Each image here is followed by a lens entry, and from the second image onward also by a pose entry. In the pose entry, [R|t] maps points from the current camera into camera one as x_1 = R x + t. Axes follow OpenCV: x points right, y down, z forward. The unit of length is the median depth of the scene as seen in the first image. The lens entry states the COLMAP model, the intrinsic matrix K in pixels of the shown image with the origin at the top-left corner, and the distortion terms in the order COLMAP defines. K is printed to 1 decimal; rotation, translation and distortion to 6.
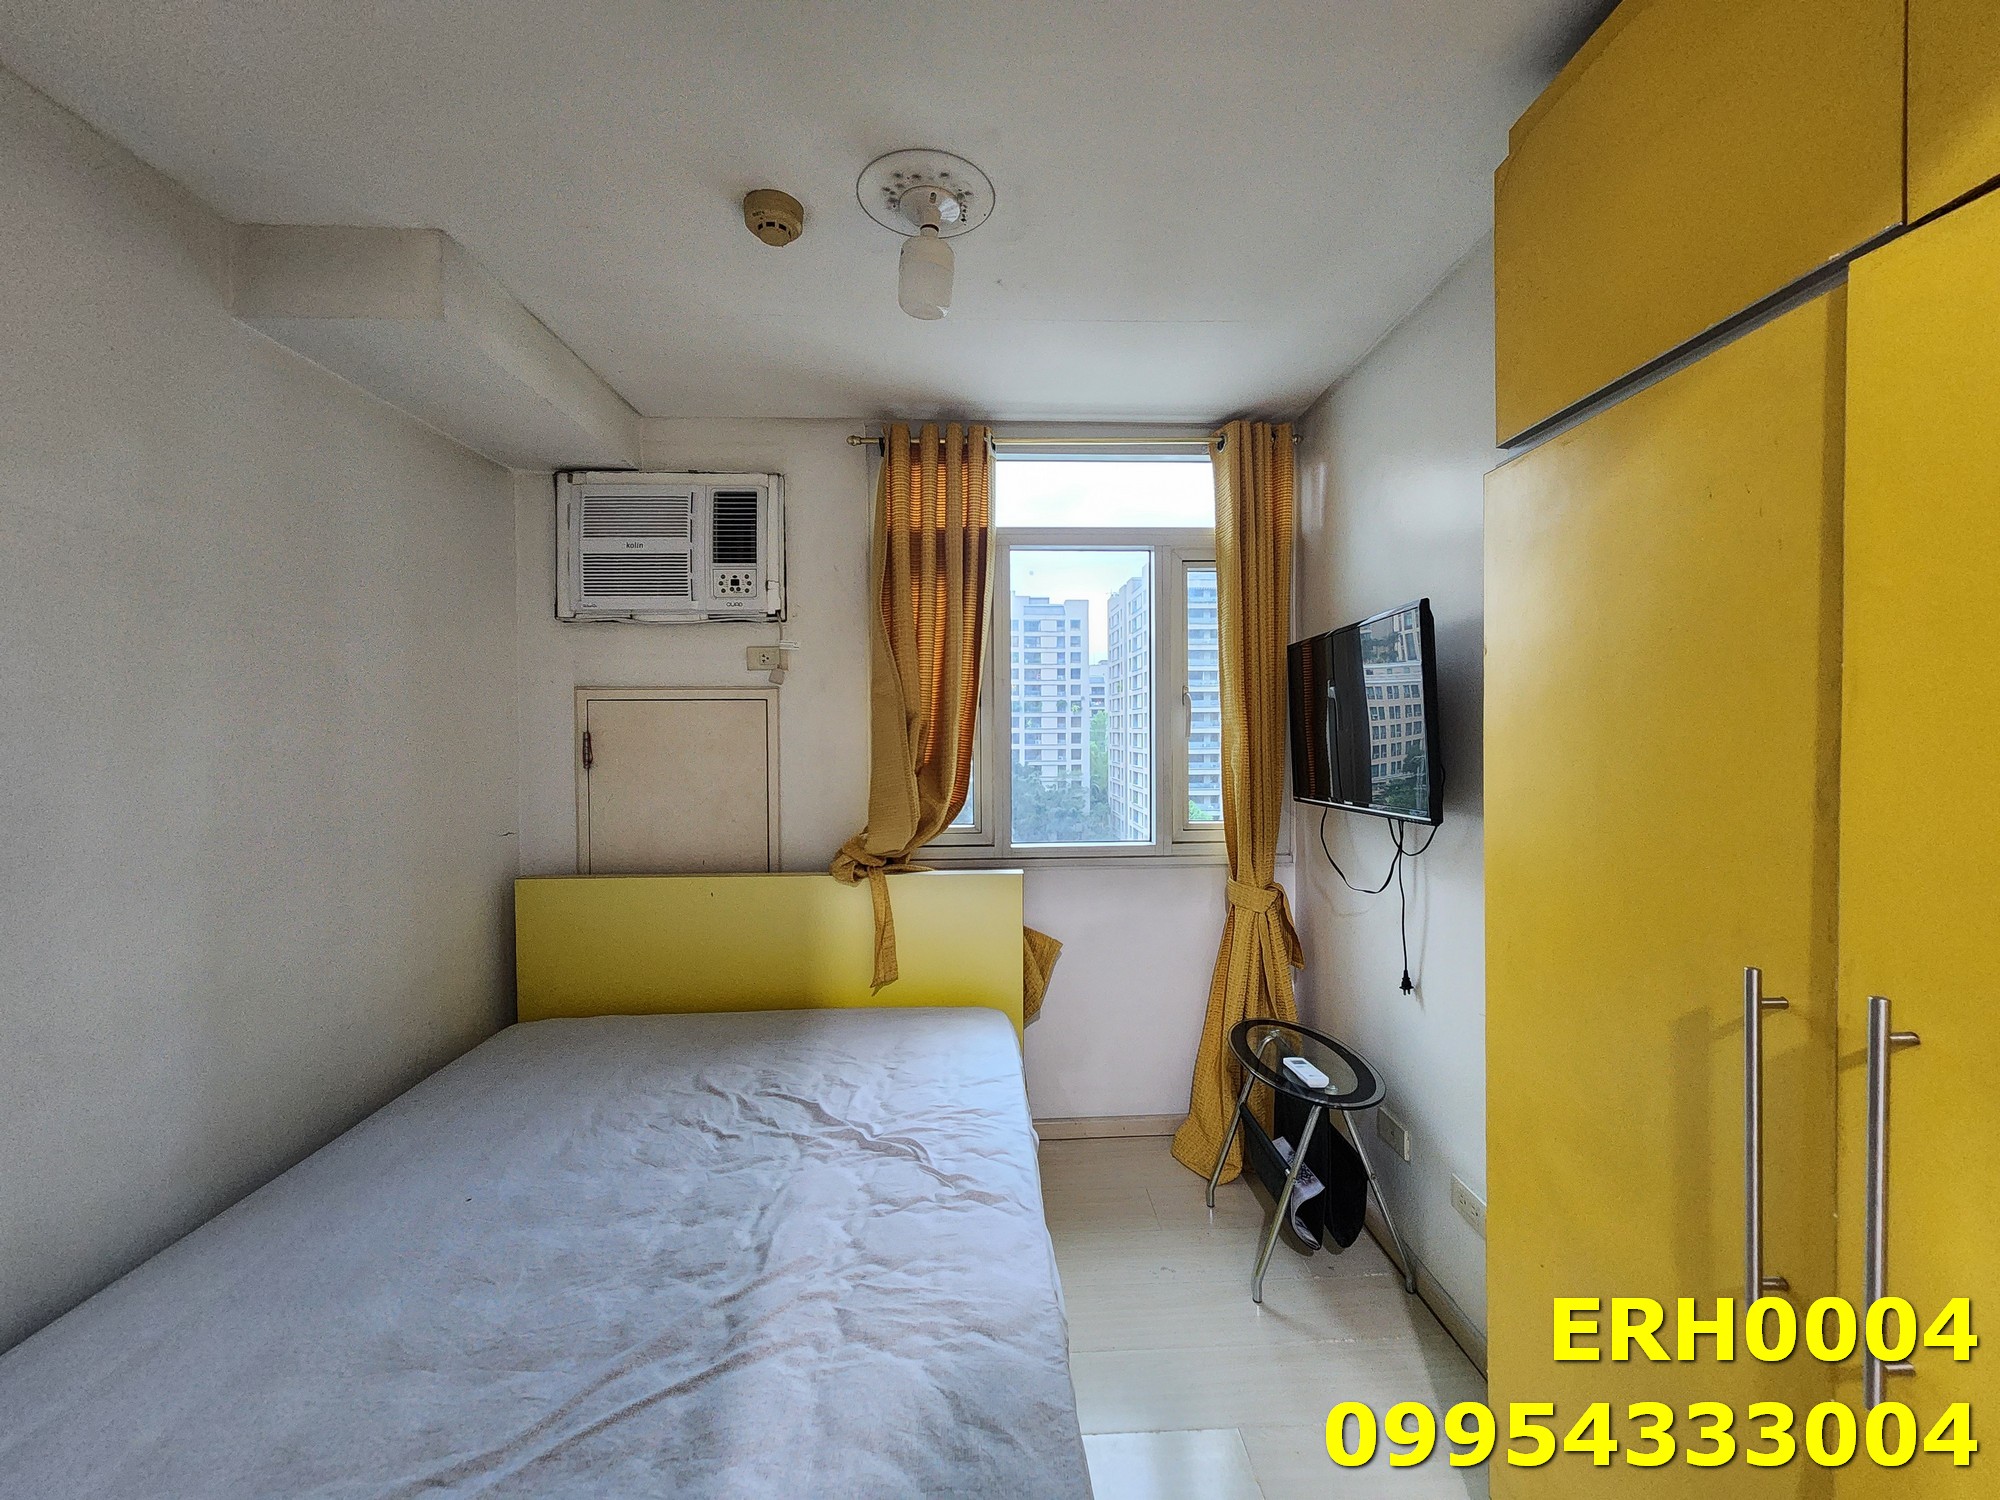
lens RADIAL K [[831.5, 0, 1016.8], [0, 831.5, 736.3], [0, 0, 1]] dist [0.002820, -0.000374]
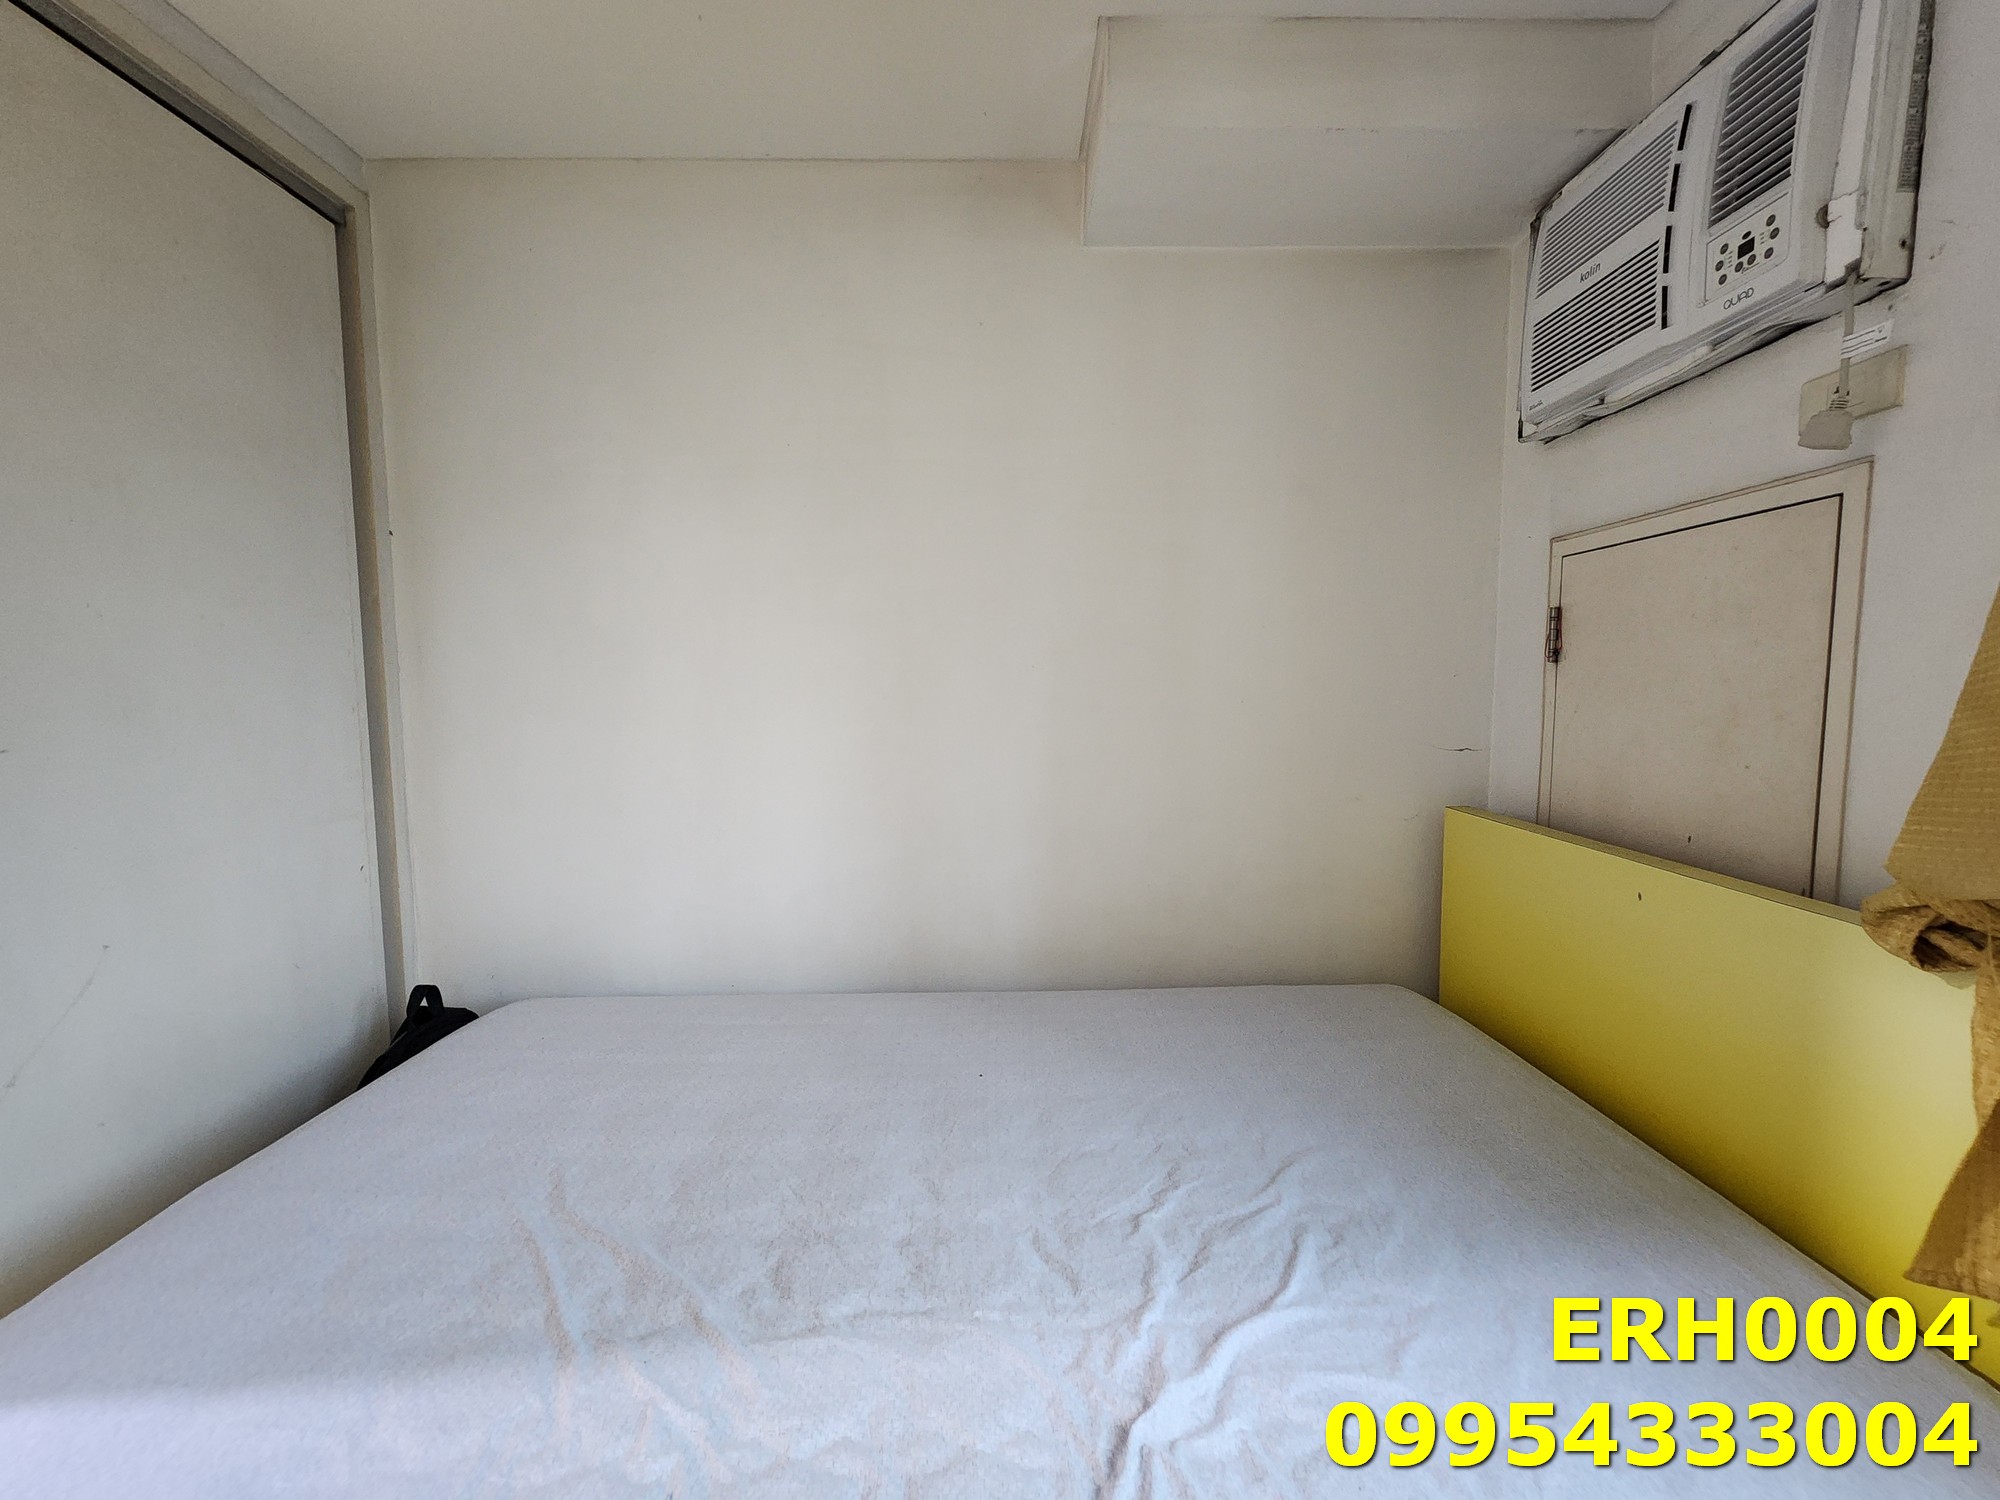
lens RADIAL K [[831.5, 0, 1000.2], [0, 831.5, 743.0], [0, 0, 1]] dist [0.002820, -0.000374]
pose [[-0.036755, 0.076166, -0.996417, 0.156528], [-0.007549, 0.997042, 0.076492, 0.055664], [0.999296, 0.010334, -0.036071, 0.606865]]
